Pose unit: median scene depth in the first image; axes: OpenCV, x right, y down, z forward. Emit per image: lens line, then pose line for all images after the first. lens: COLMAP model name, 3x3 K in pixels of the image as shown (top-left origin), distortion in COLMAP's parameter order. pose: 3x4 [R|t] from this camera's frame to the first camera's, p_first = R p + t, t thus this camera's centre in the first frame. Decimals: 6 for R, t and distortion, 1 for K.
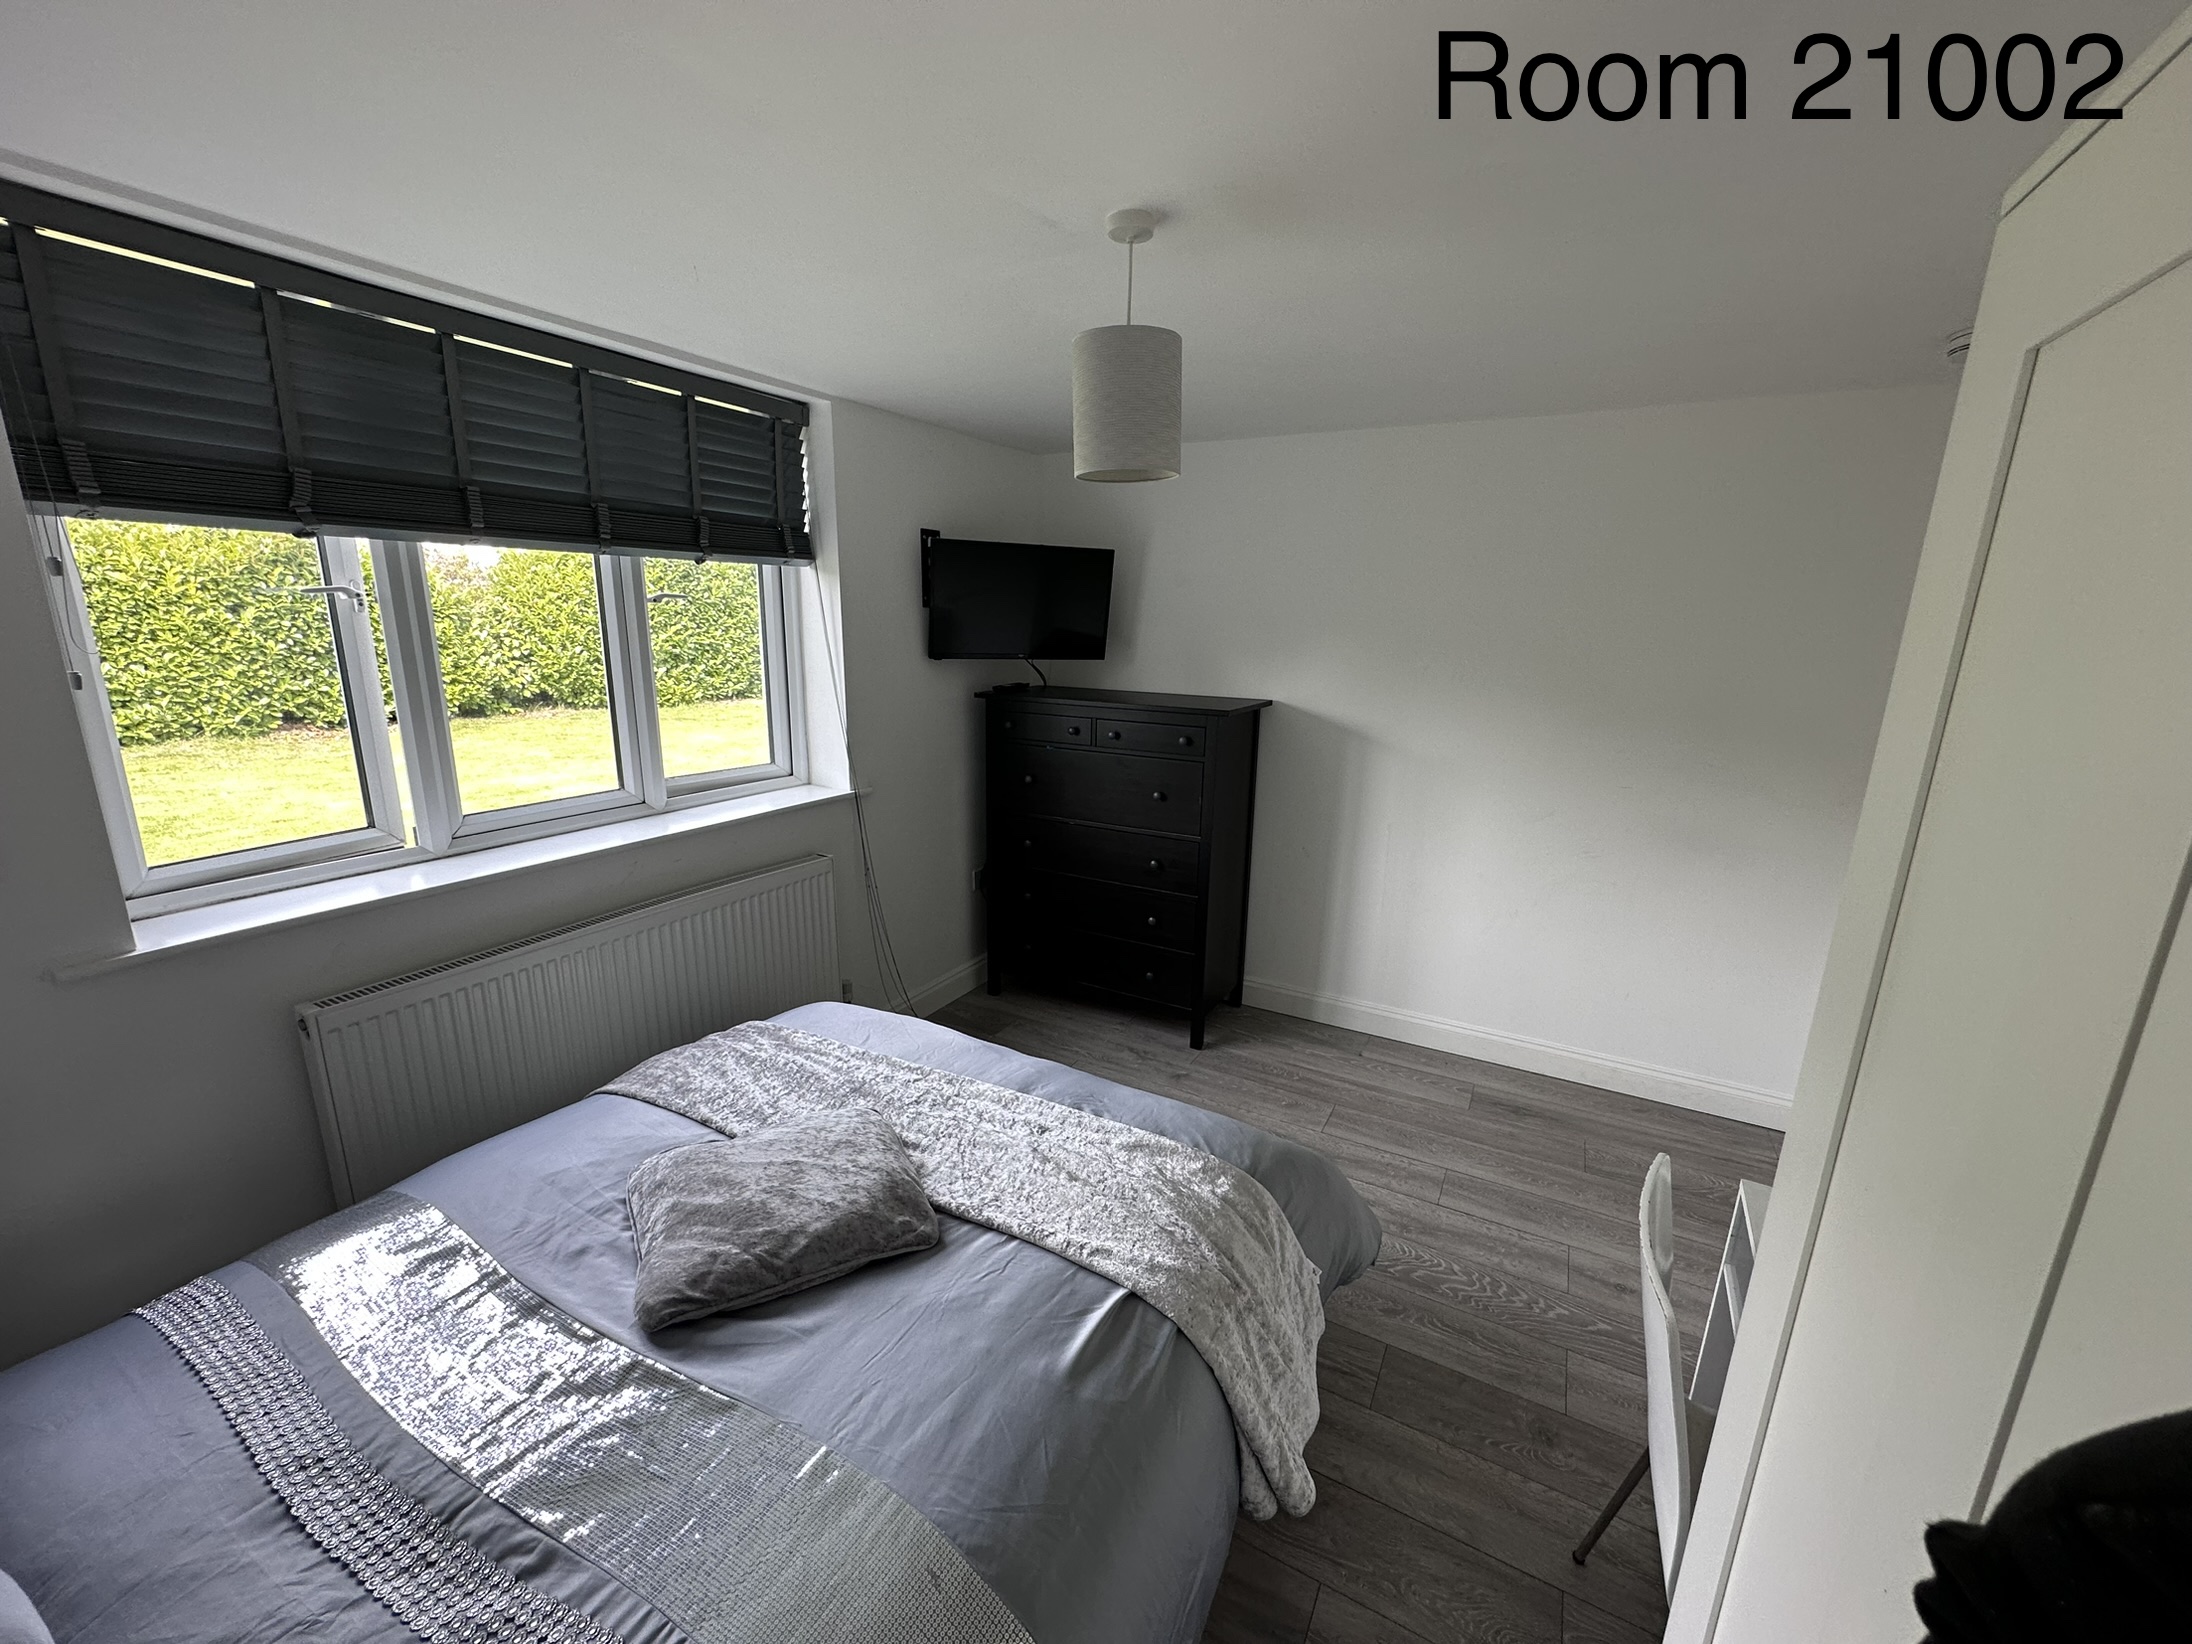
lens RADIAL K [[867.6, 0, 1096.8], [0, 867.6, 824.5], [0, 0, 1]] dist [-0.002466, -0.000055]
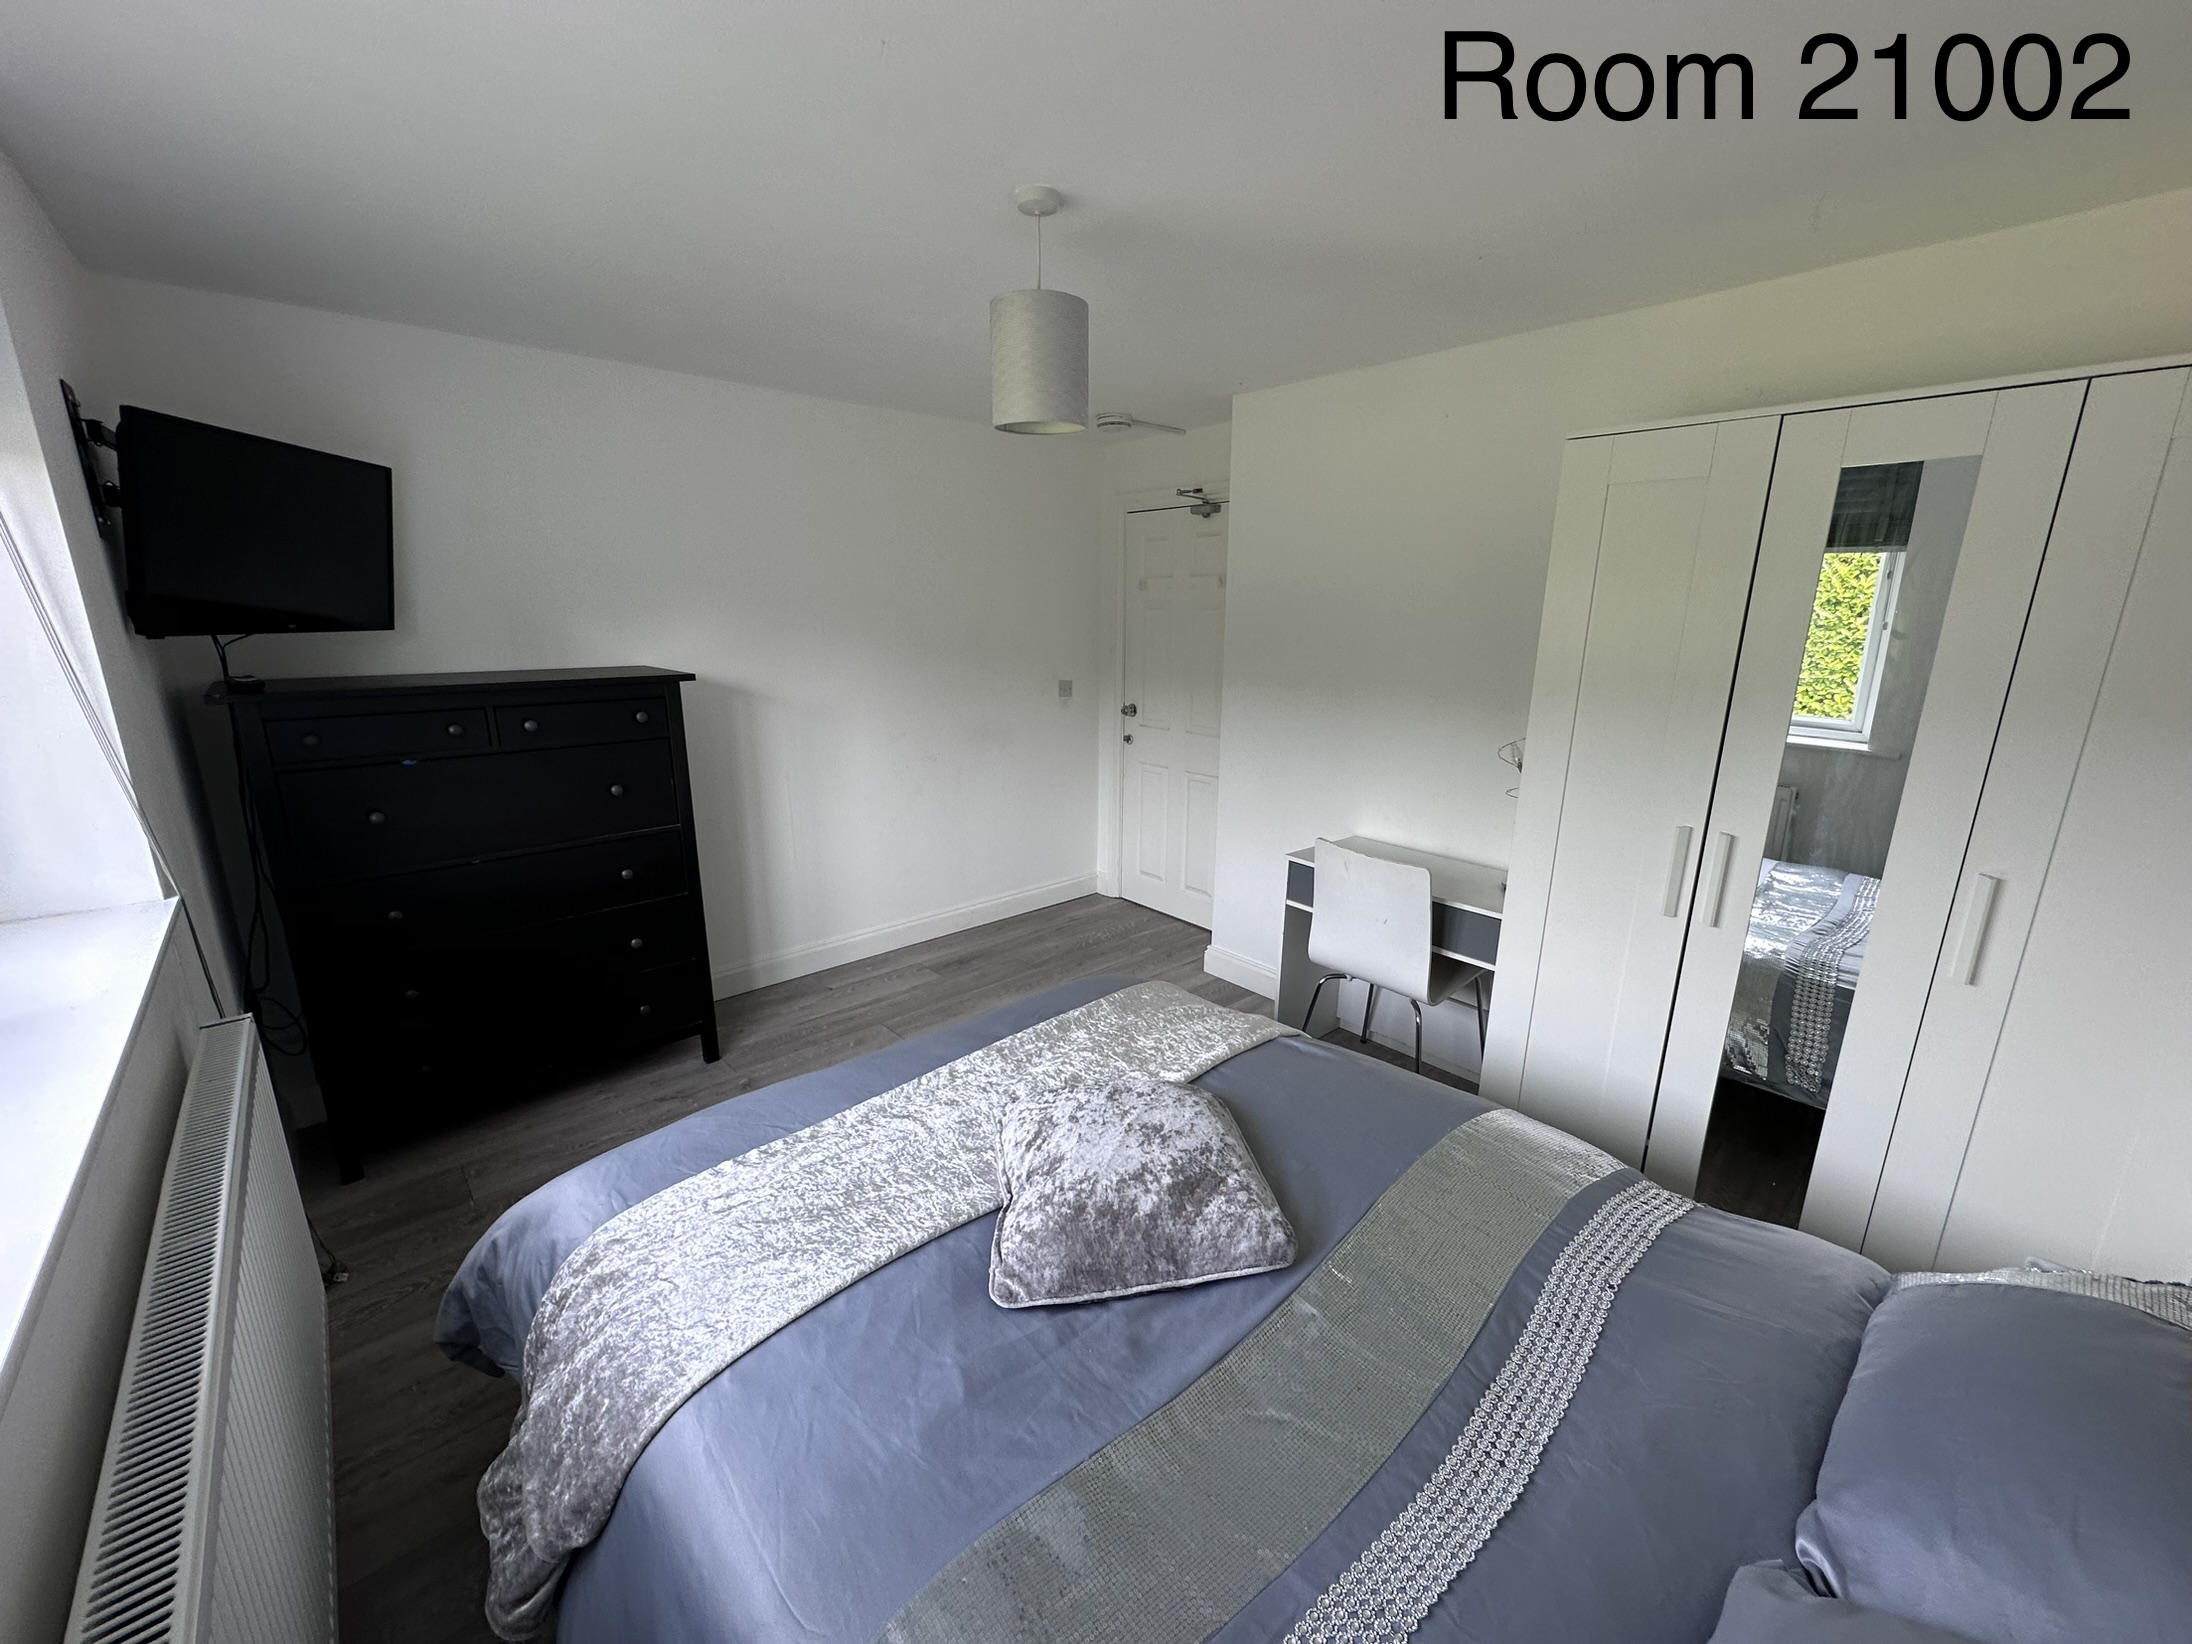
lens RADIAL K [[874.2, 0, 1092.4], [0, 874.2, 819.3], [0, 0, 1]] dist [-0.003660, -0.000280]
pose [[0.328625, -0.242956, 0.912676, -0.548536], [0.220264, 0.959415, 0.176088, -0.053777], [-0.918417, 0.143163, 0.368802, 0.300665]]
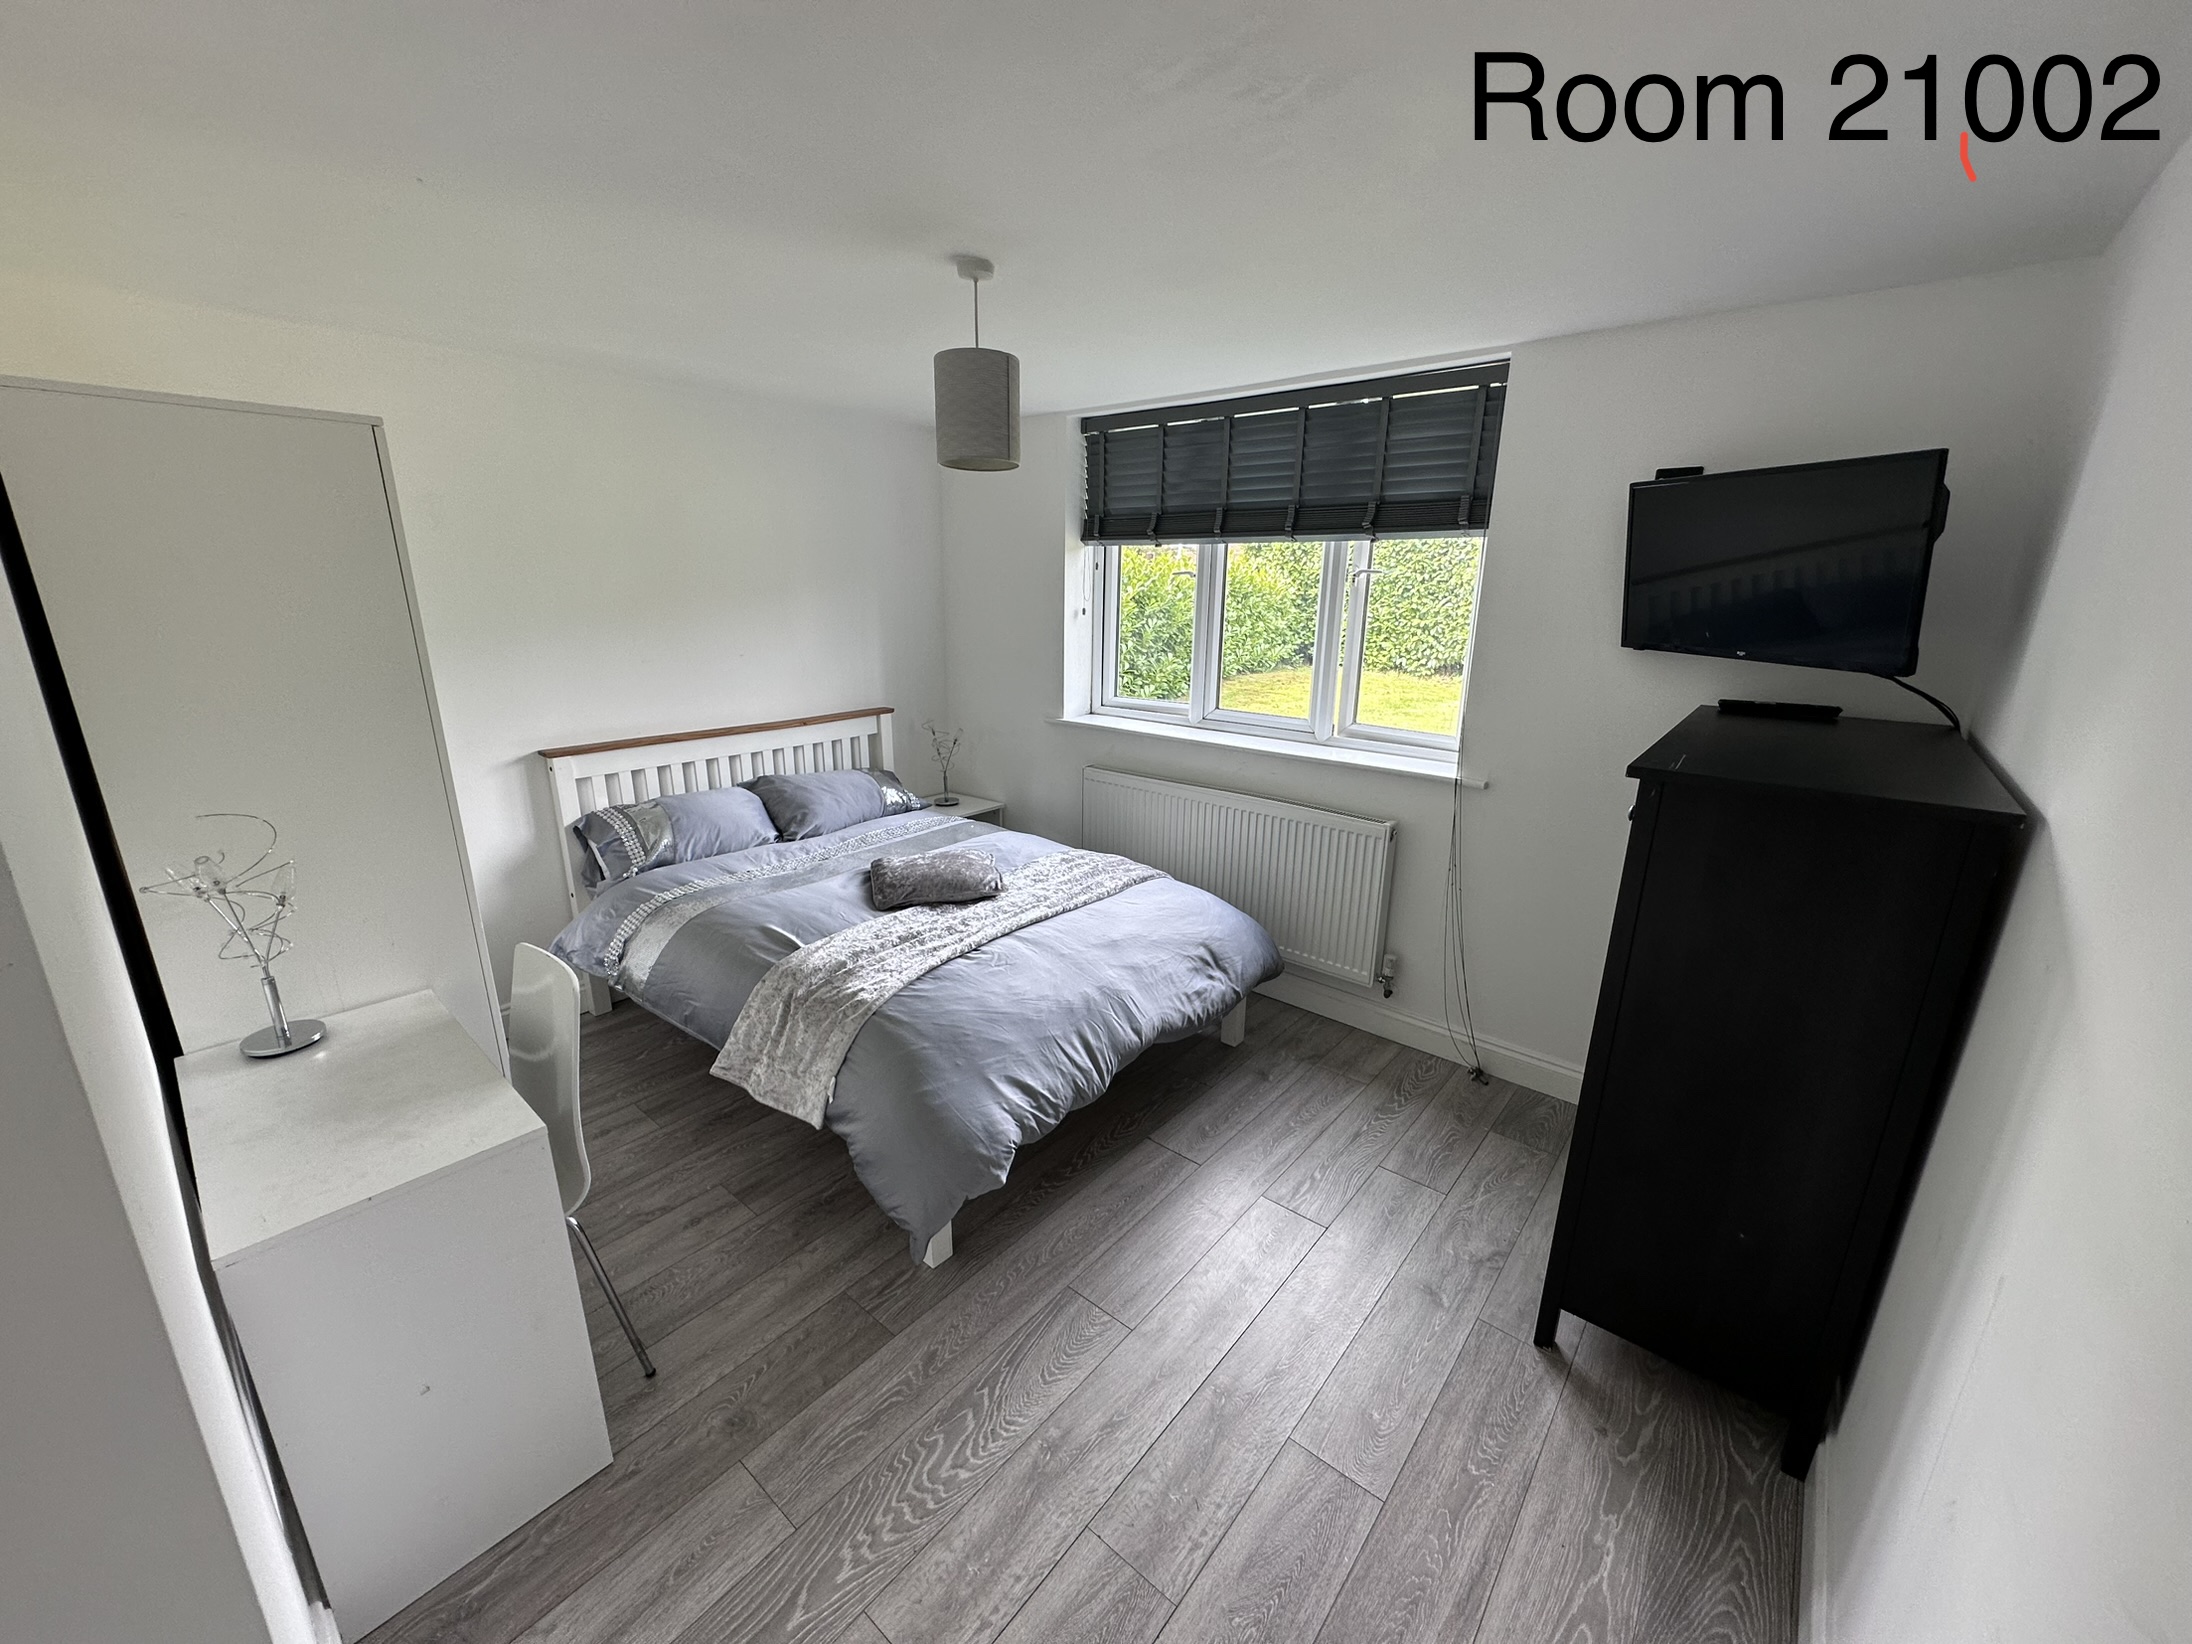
lens RADIAL K [[867.6, 0, 1096.8], [0, 867.6, 824.5], [0, 0, 1]] dist [-0.002466, -0.000055]
pose [[-0.193088, 0.245629, -0.949939, 0.678430], [-0.244053, 0.925708, 0.288970, -0.163498], [0.950345, 0.287632, -0.118796, 0.741109]]
